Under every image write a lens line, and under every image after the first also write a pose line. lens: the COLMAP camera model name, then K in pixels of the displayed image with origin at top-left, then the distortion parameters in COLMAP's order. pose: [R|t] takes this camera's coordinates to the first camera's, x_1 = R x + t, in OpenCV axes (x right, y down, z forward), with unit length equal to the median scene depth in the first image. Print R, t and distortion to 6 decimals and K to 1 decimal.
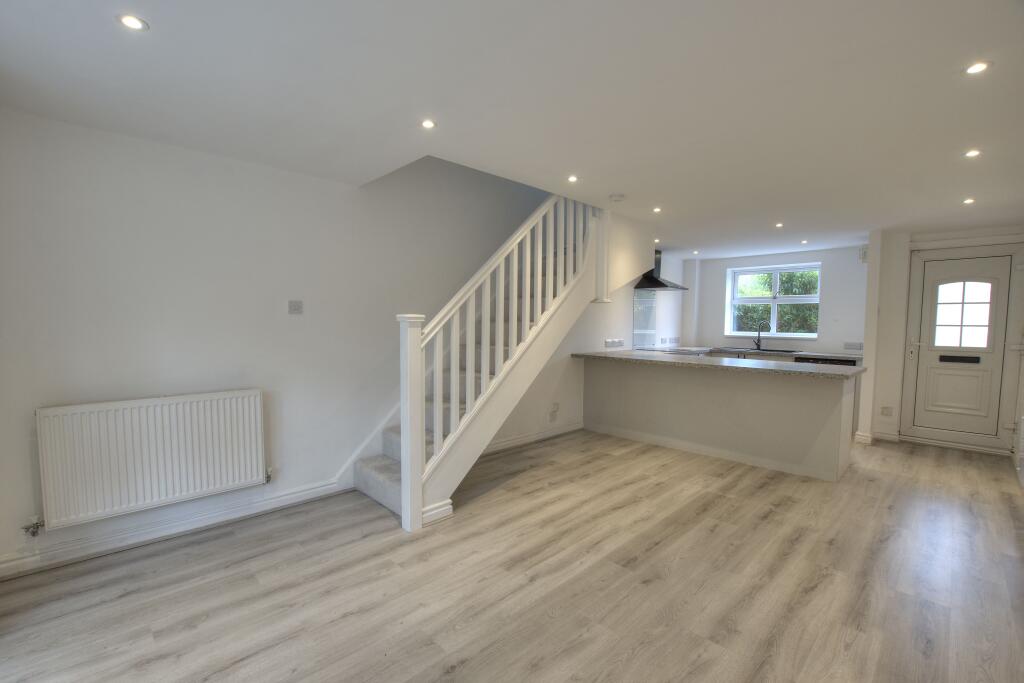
lens RADIAL K [[450.3, 0, 506.6], [0, 450.3, 351.2], [0, 0, 1]] dist [-0.036269, 0.007036]
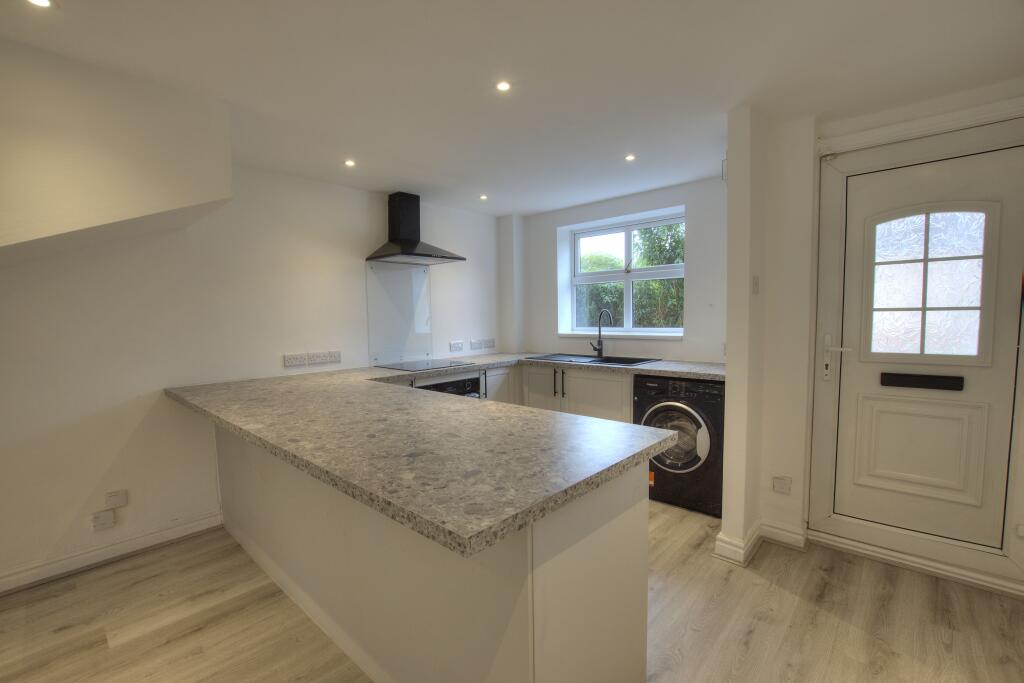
lens RADIAL K [[450.3, 0, 506.6], [0, 450.3, 351.2], [0, 0, 1]] dist [-0.036269, 0.007036]
pose [[0.998178, -0.034041, 0.049815, 0.589100], [0.033374, 0.999343, 0.014160, -0.035618], [-0.050265, -0.012472, 0.998658, 0.570157]]
